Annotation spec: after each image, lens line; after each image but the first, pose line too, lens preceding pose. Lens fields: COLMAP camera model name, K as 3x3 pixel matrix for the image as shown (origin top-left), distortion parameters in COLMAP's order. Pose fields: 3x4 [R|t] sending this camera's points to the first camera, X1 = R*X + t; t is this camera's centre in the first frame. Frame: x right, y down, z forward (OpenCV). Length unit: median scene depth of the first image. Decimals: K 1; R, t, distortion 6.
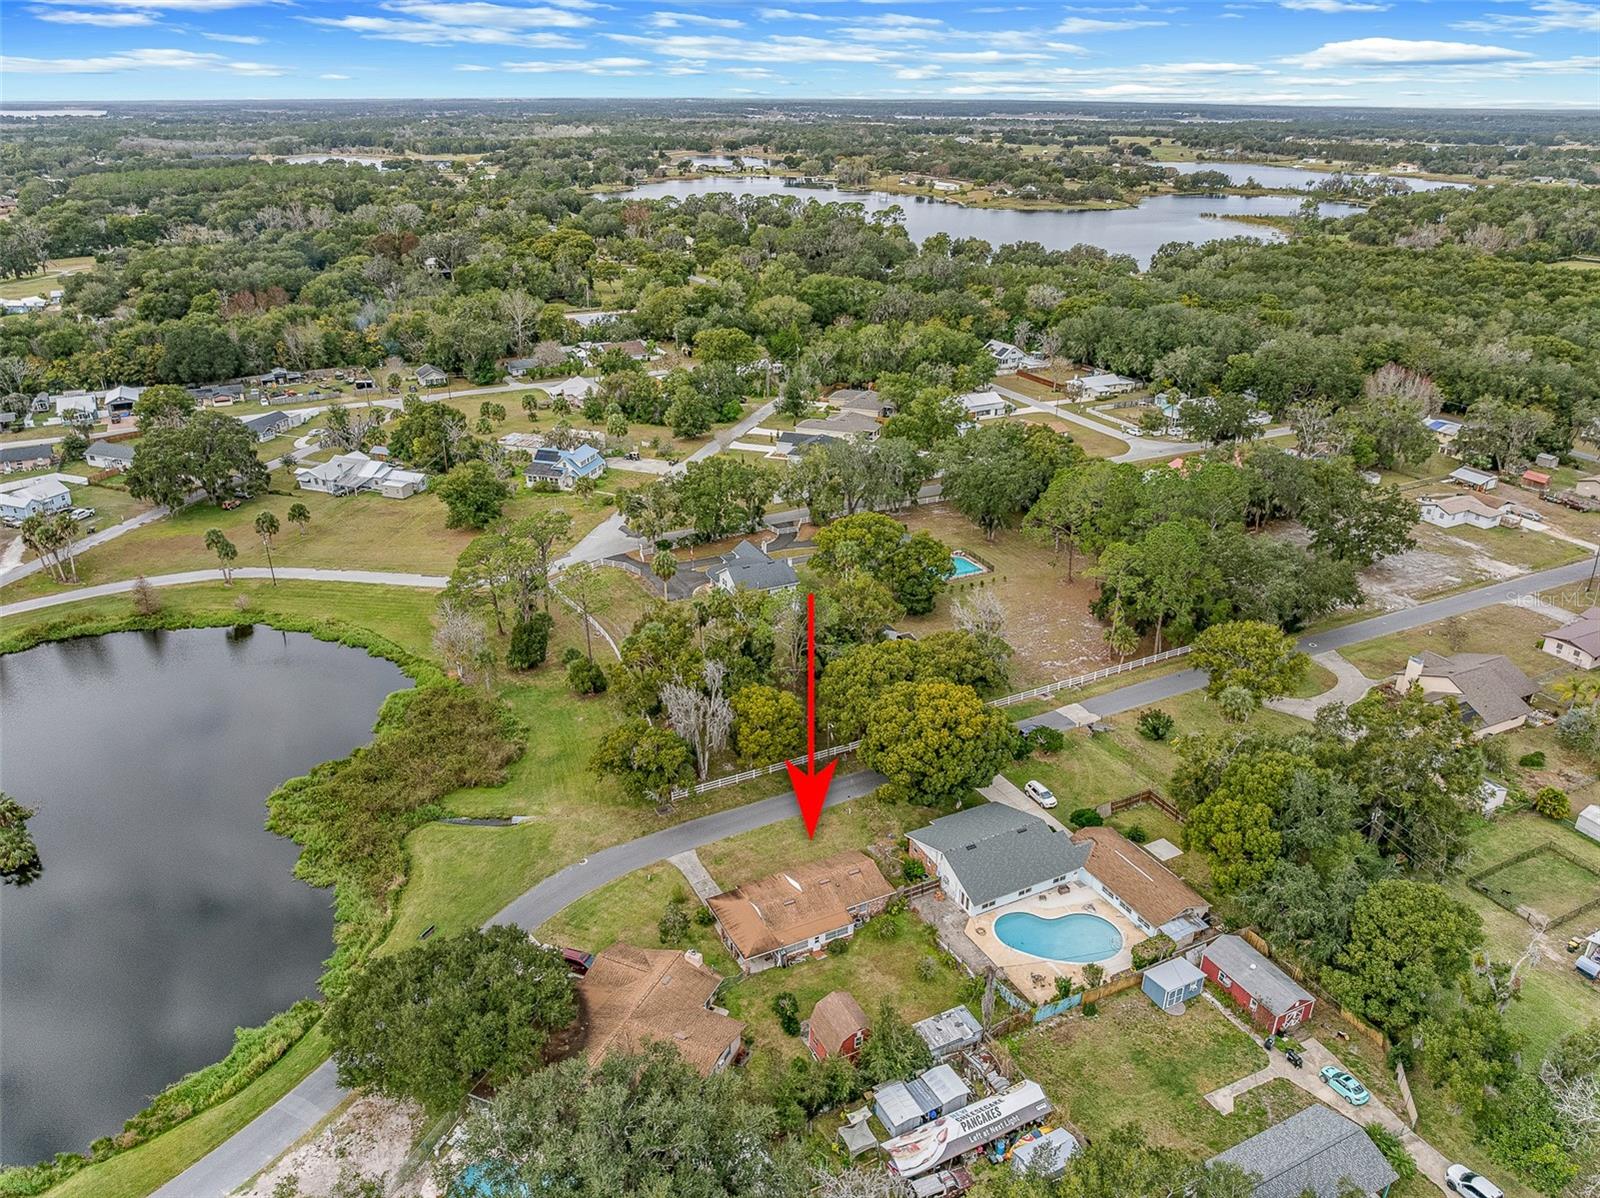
lens RADIAL K [[1127.5, 0, 800.1], [0, 1127.5, 586.7], [0, 0, 1]] dist [-0.034096, -0.004736]
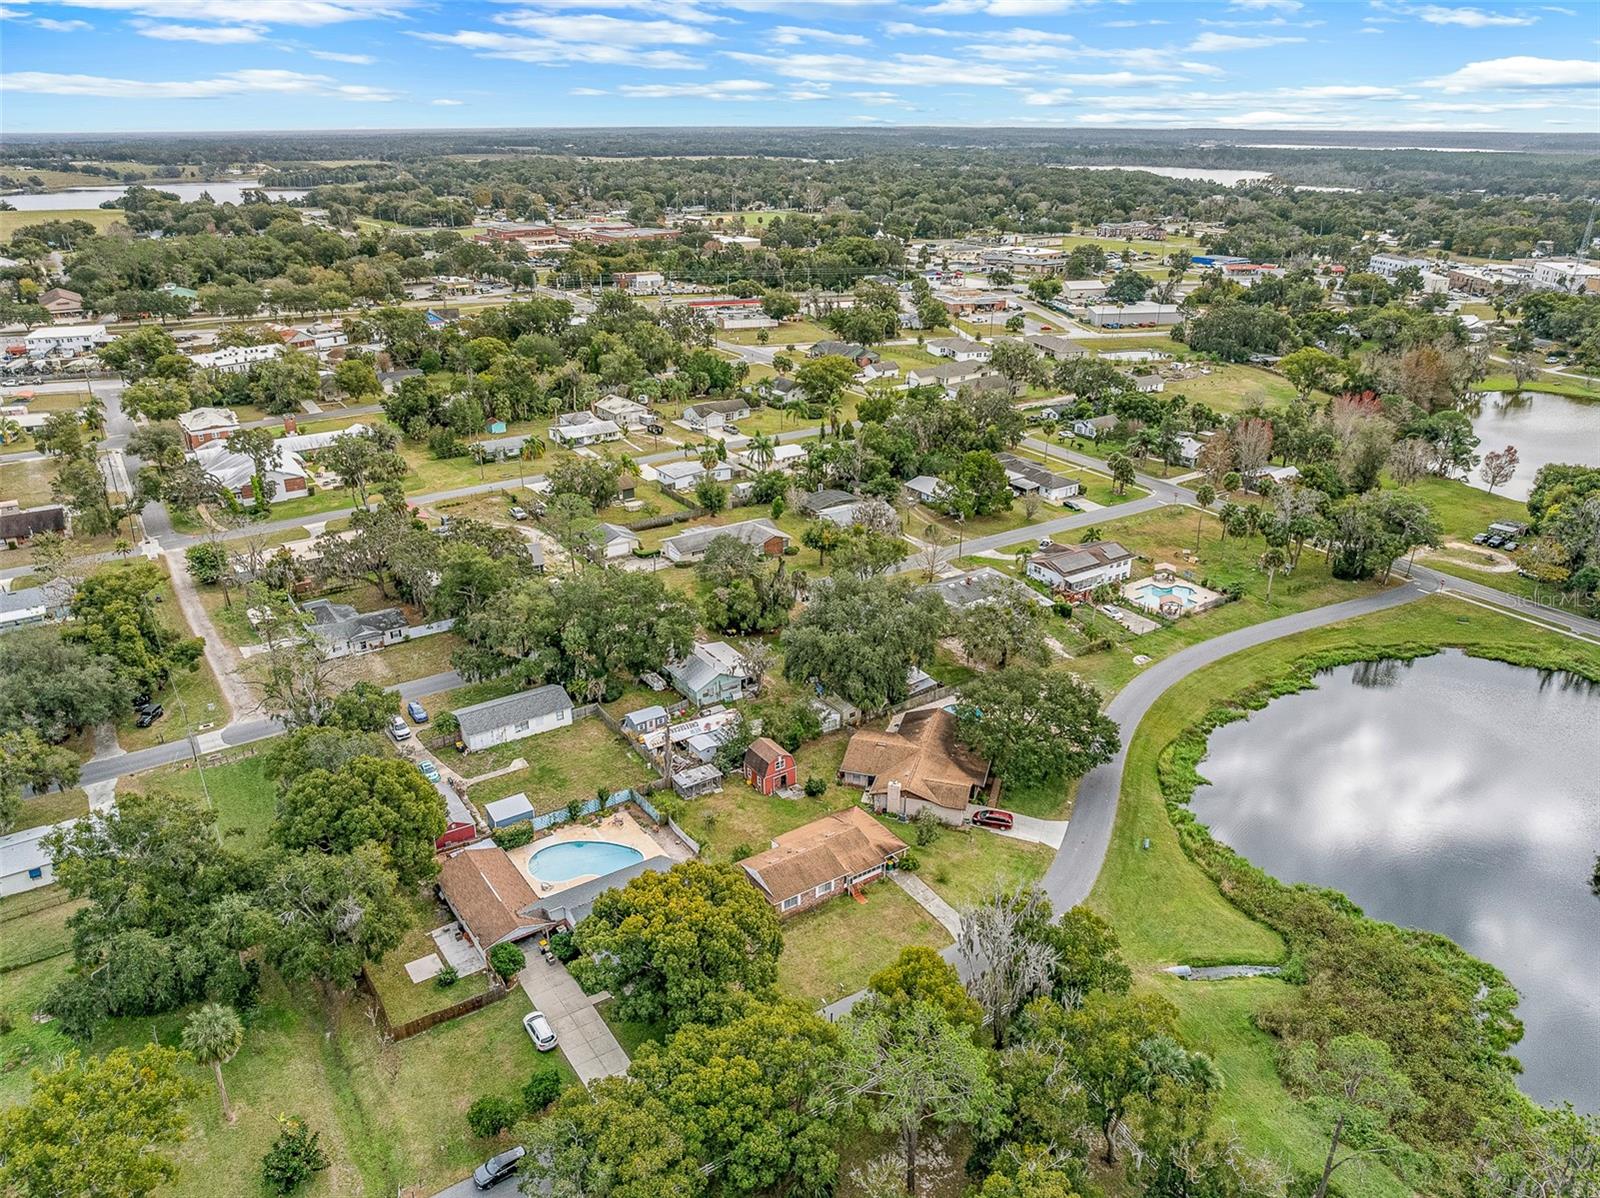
lens RADIAL K [[1127.5, 0, 800.1], [0, 1127.5, 586.7], [0, 0, 1]] dist [-0.034096, -0.004736]
pose [[-0.991786, 0.044268, -0.120000, 0.059920], [-0.055961, 0.693448, 0.718330, -0.287485], [0.115013, 0.719146, -0.685275, 0.668402]]
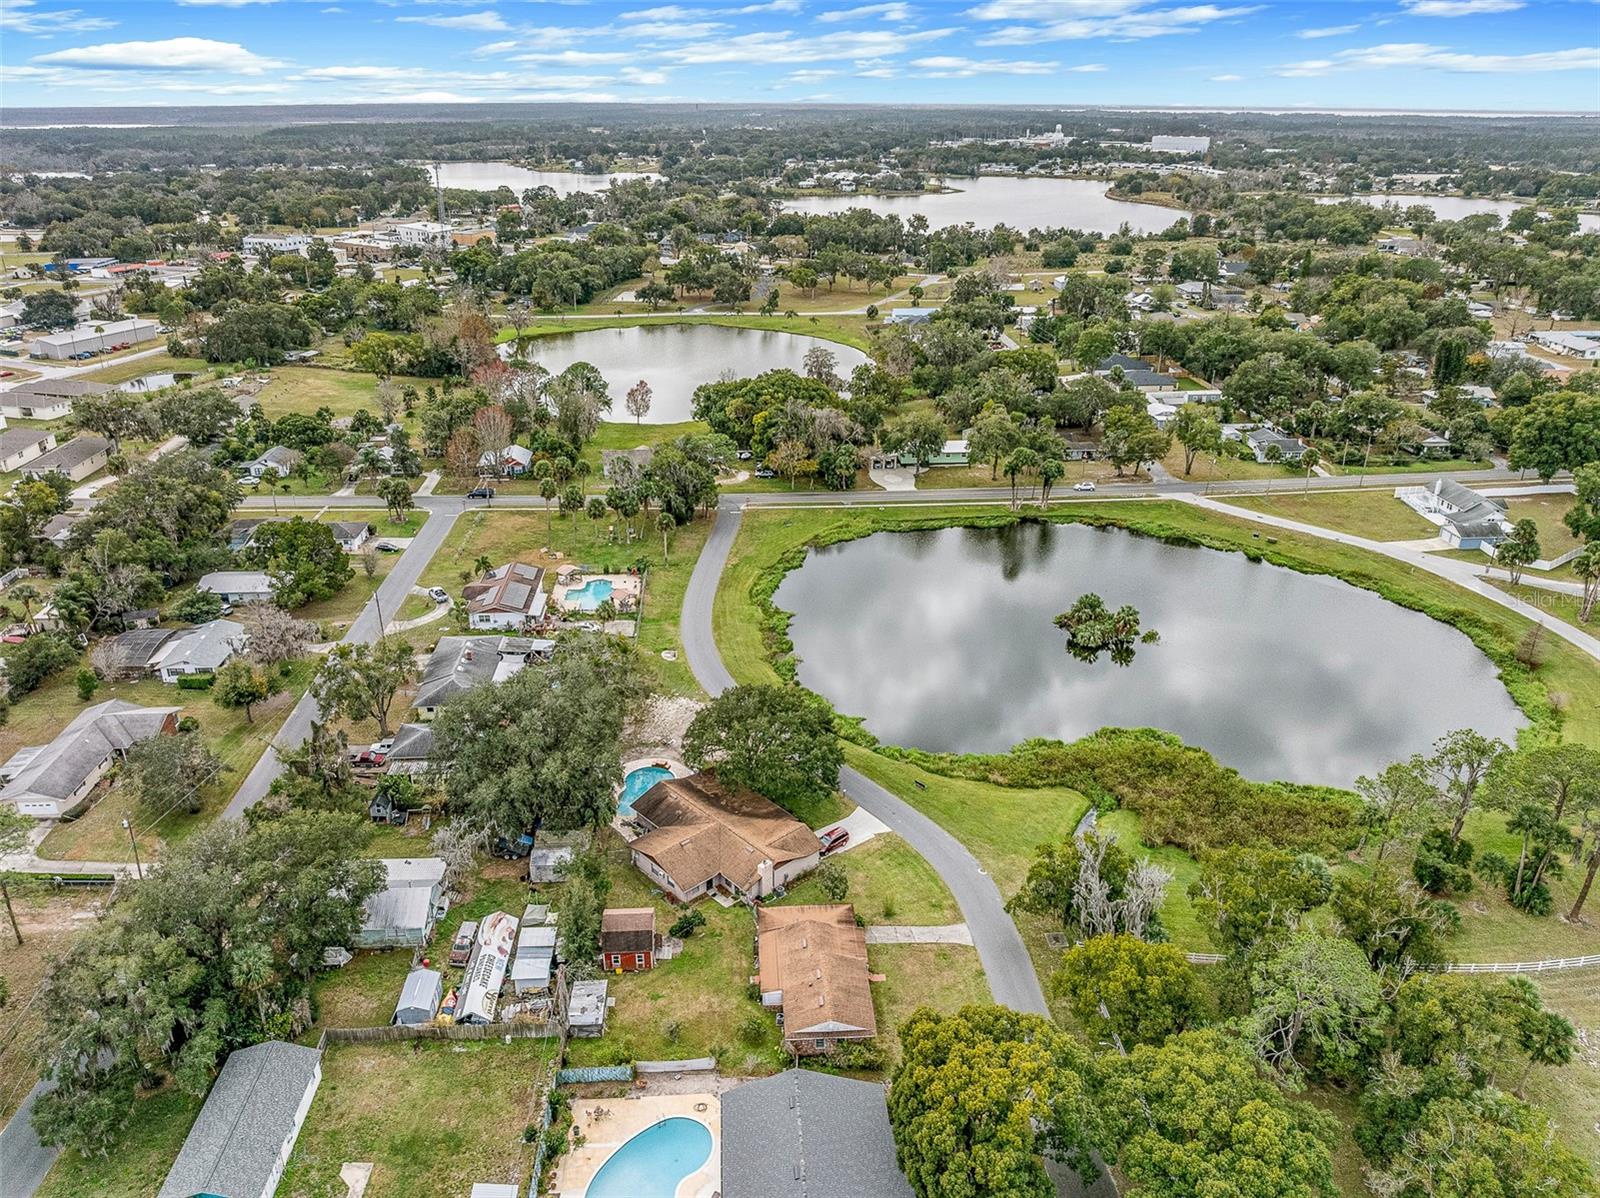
lens RADIAL K [[1133.4, 0, 799.8], [0, 1133.4, 569.6], [0, 0, 1]] dist [-0.036943, -0.006169]
pose [[-0.389170, 0.350193, -0.852005, 0.297556], [-0.374775, 0.784718, 0.493722, -0.188519], [0.841481, 0.511451, -0.174145, 0.424293]]
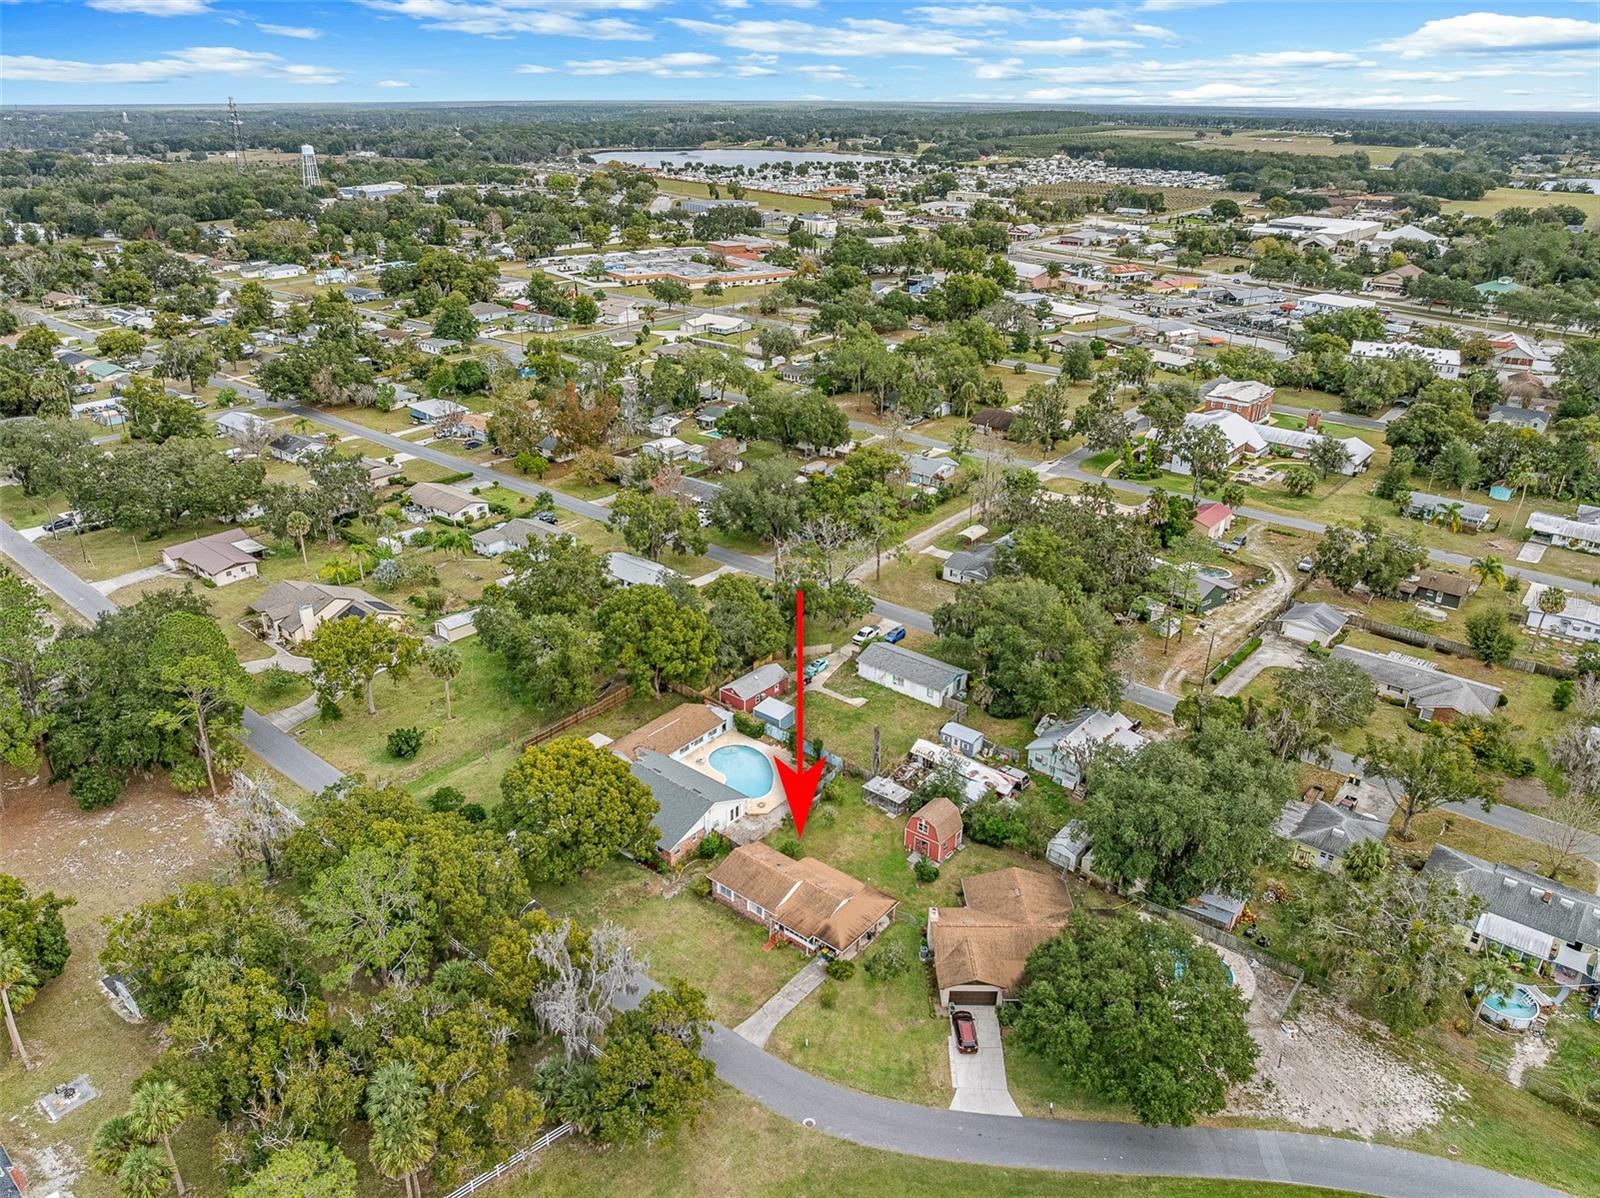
lens RADIAL K [[1137.3, 0, 779.5], [0, 1137.3, 558.1], [0, 0, 1]] dist [-0.038569, -0.002536]
pose [[-0.396836, -0.352641, 0.847446, -0.327493], [0.364010, 0.787090, 0.497982, -0.207721], [-0.842626, 0.506096, -0.183981, 0.453771]]
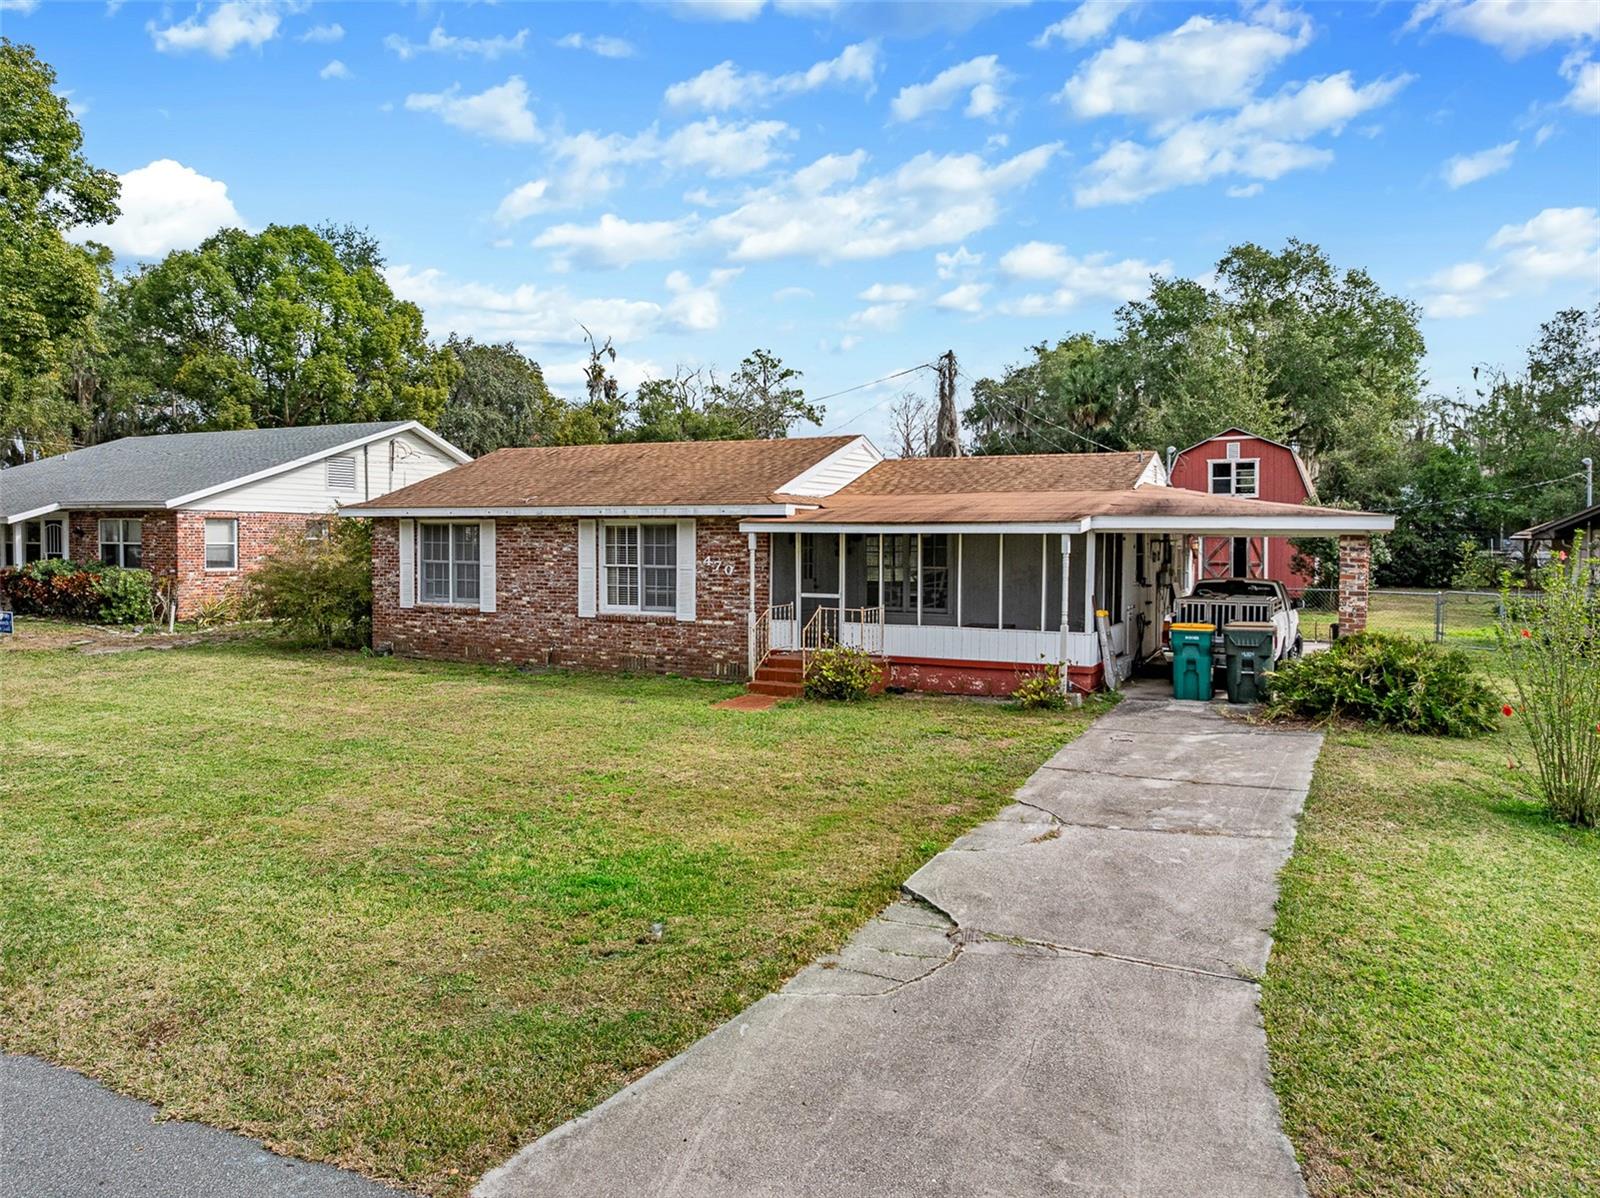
lens RADIAL K [[1133.4, 0, 799.8], [0, 1133.4, 569.6], [0, 0, 1]] dist [-0.036943, -0.006169]
pose [[-0.591715, -0.029346, 0.805613, -0.061934], [0.315050, 0.911443, 0.264603, 0.100030], [-0.742036, 0.410378, -0.530069, 0.479623]]
